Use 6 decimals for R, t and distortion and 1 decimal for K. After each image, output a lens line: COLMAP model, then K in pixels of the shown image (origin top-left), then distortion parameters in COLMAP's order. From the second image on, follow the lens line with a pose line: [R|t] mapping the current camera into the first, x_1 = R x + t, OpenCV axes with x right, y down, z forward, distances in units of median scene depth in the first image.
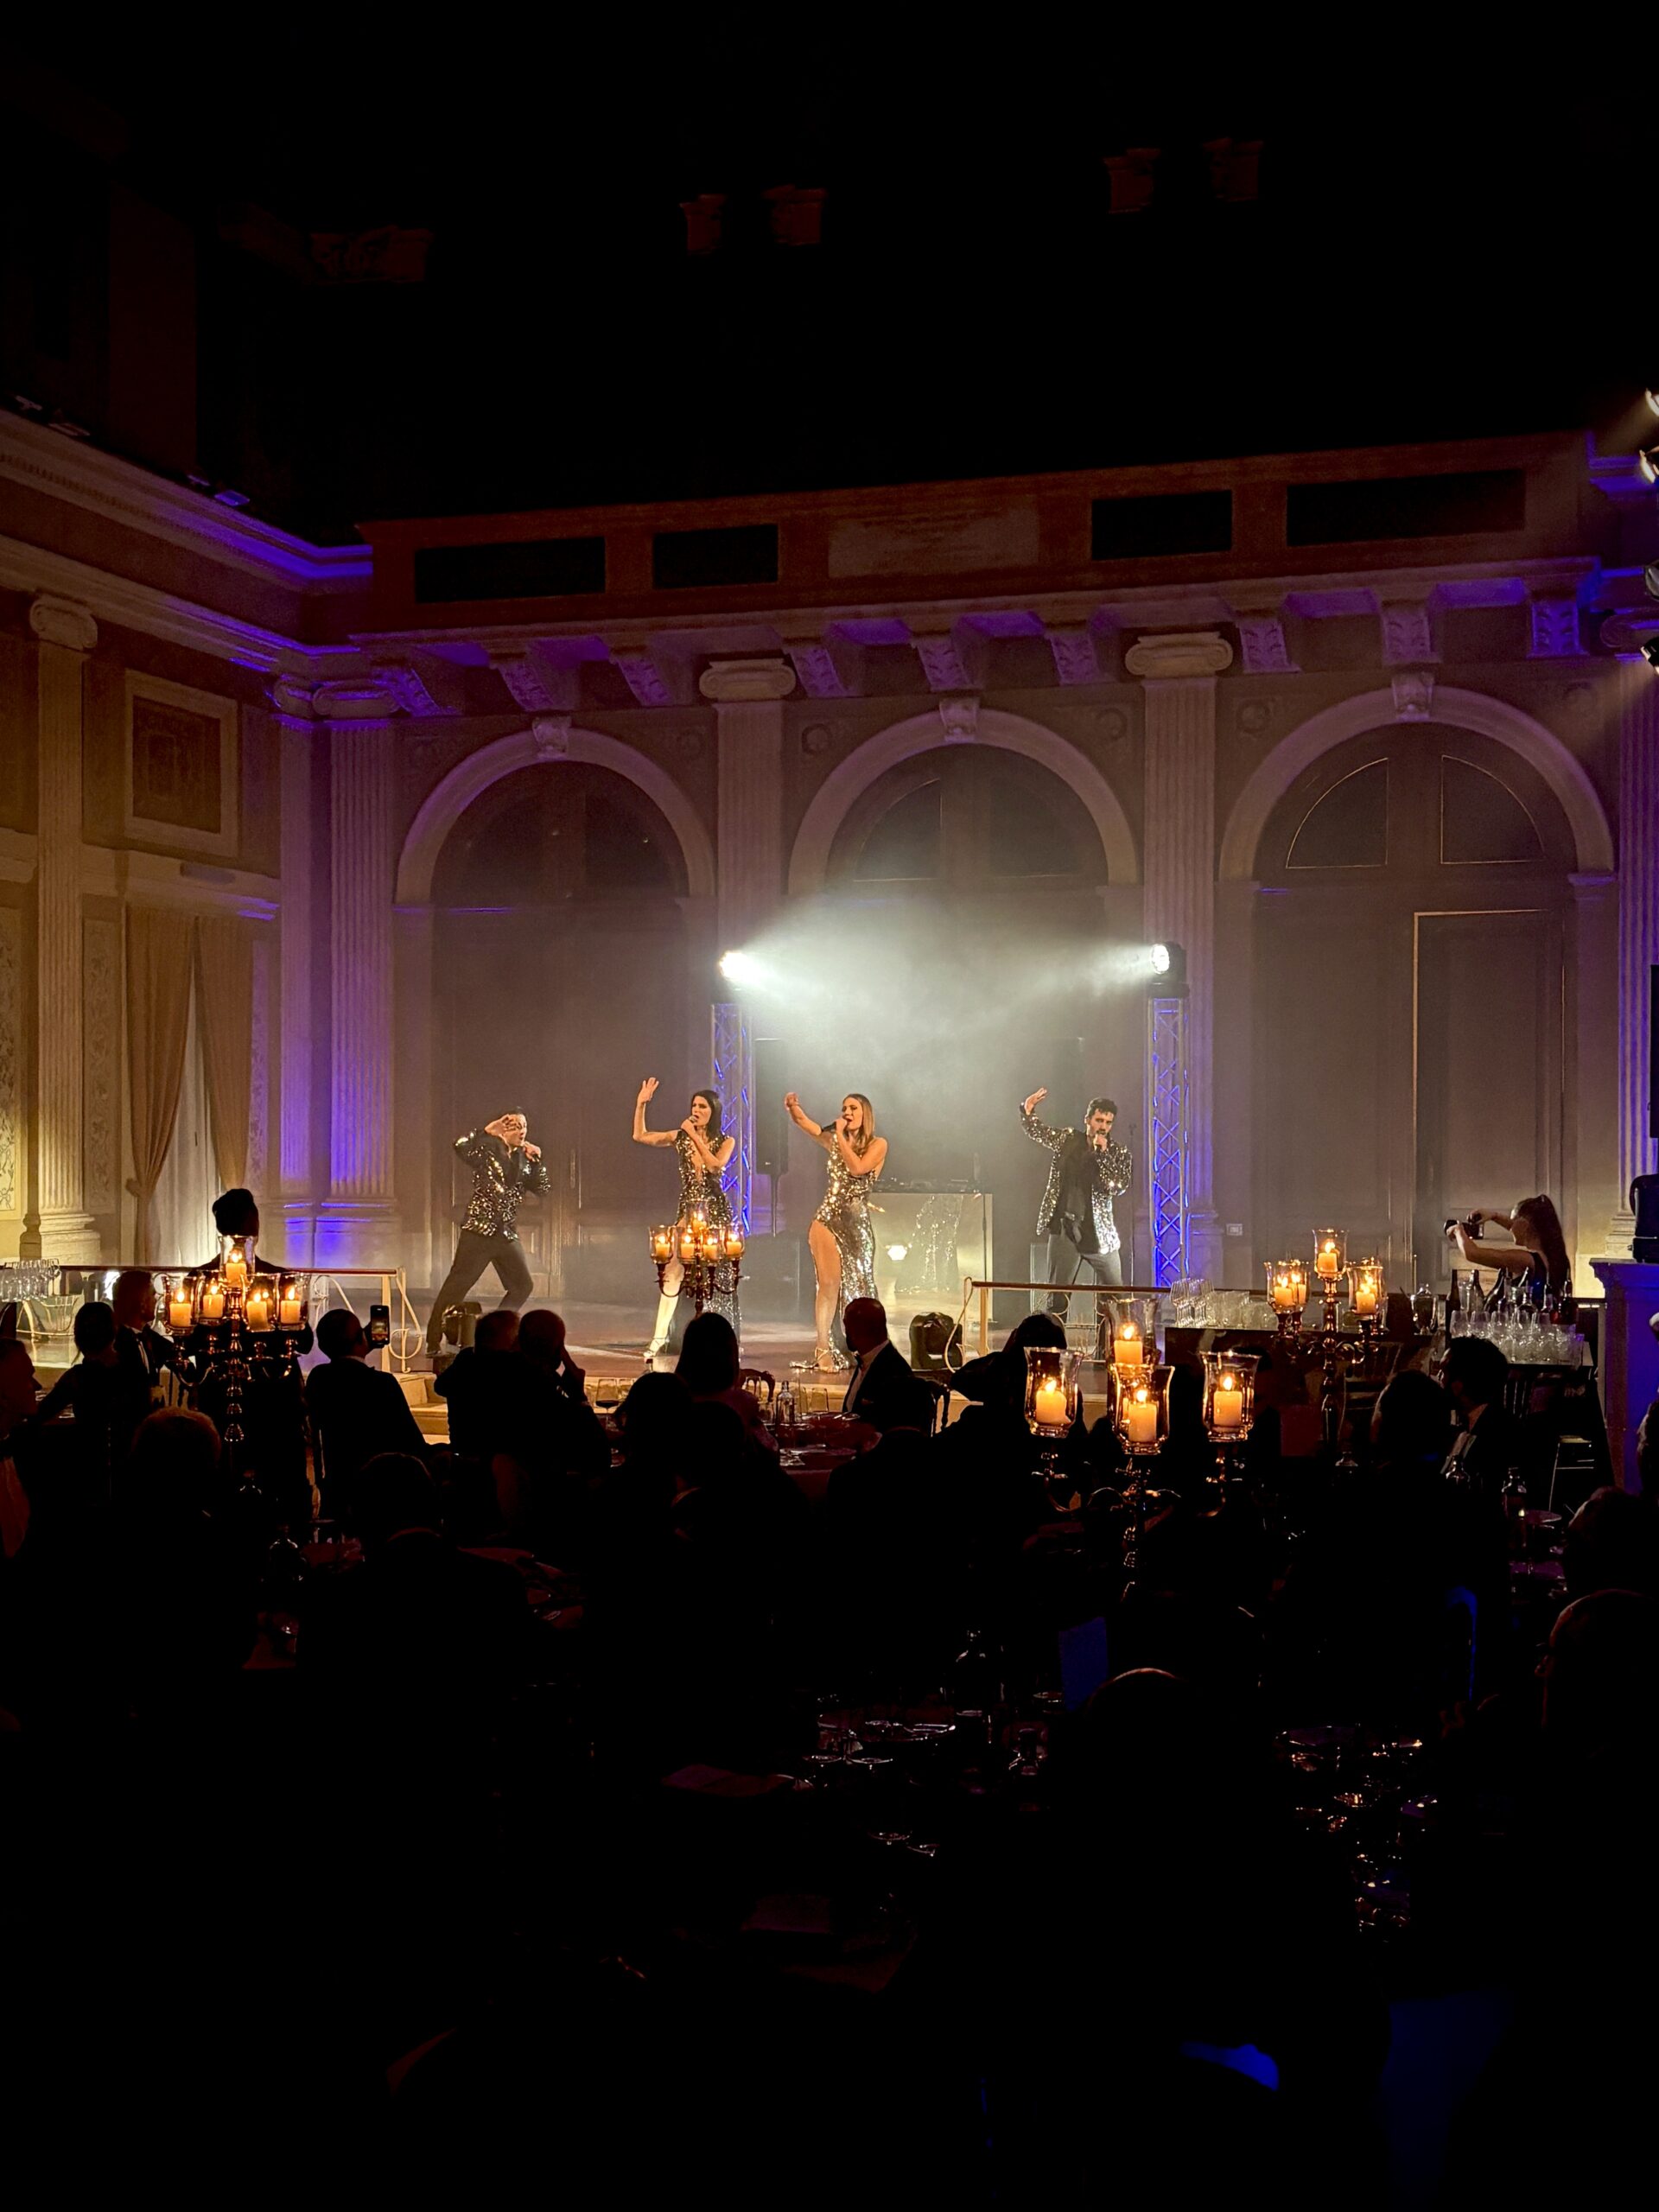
lens RADIAL K [[2549.9, 0, 829.5], [0, 2549.9, 1106.0], [0, 0, 1]] dist [0.081187, 0.002895]
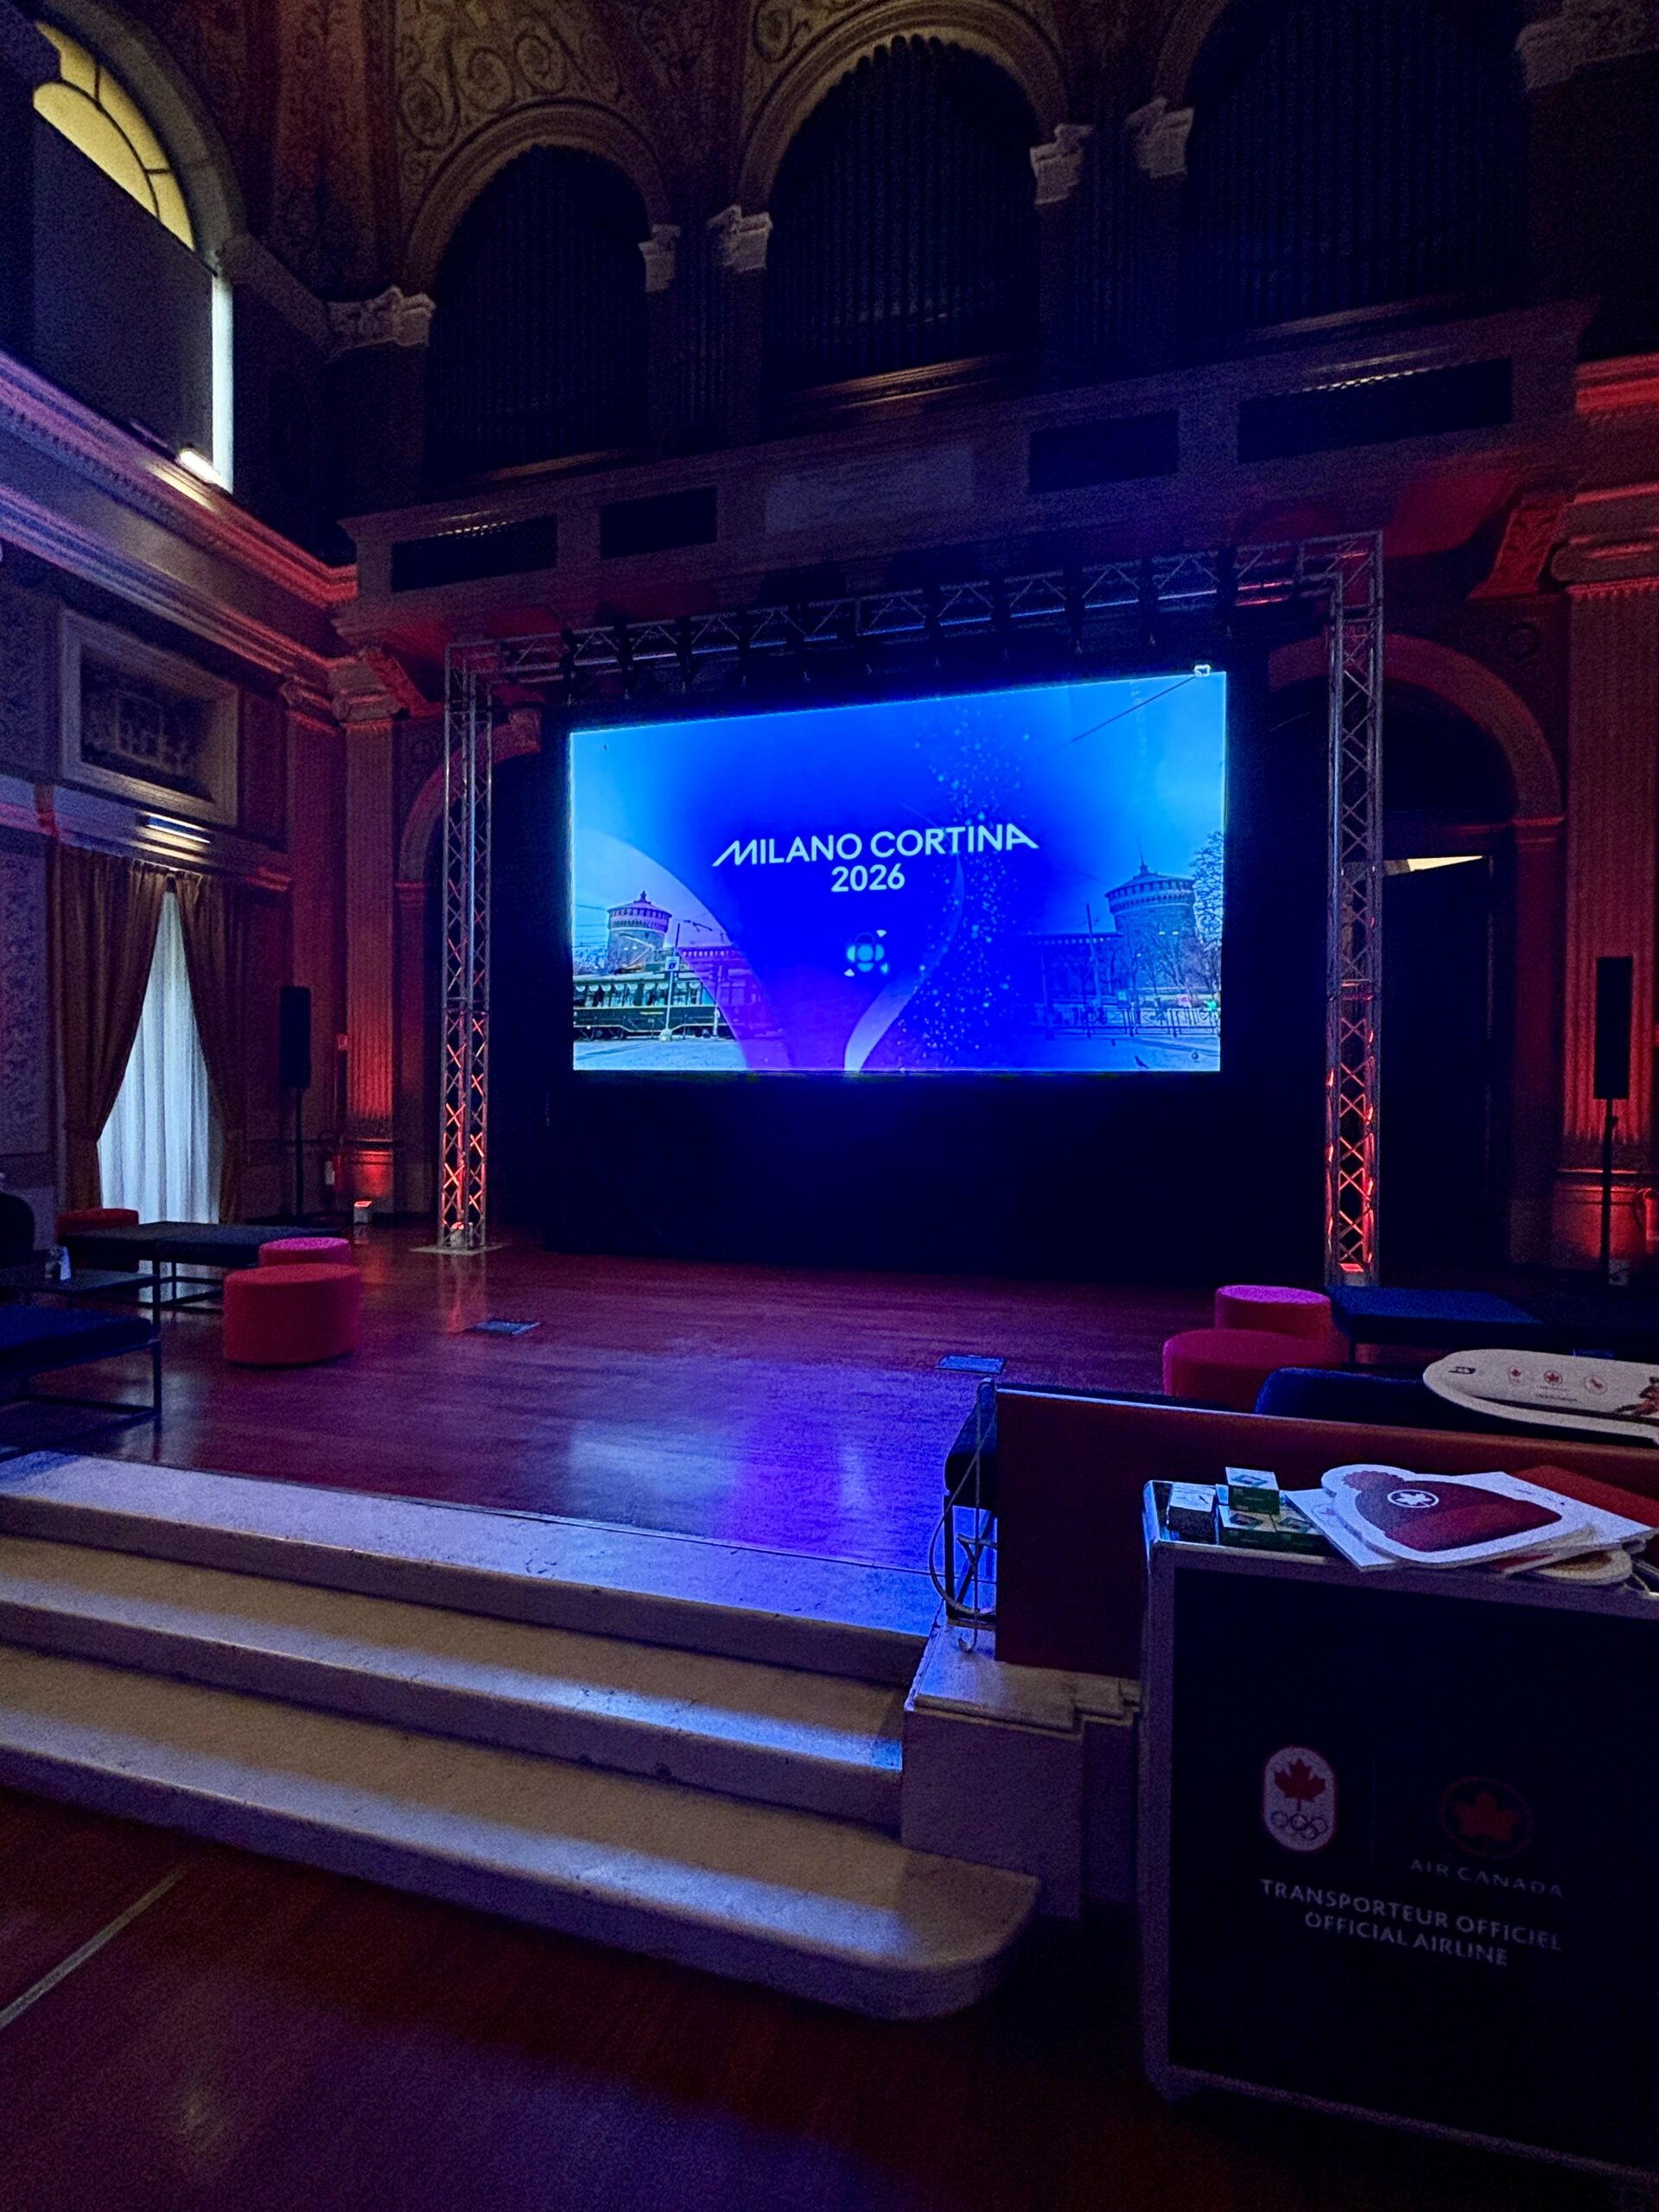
lens RADIAL K [[1031.6, 0, 829.5], [0, 1031.6, 1106.0], [0, 0, 1]] dist [0.000874, 0.000232]
pose [[0.999704, 0.006009, 0.023569, 0.017447], [-0.006474, 0.999785, 0.019697, 0.013932], [-0.023446, -0.019844, 0.999528, 0.581111]]
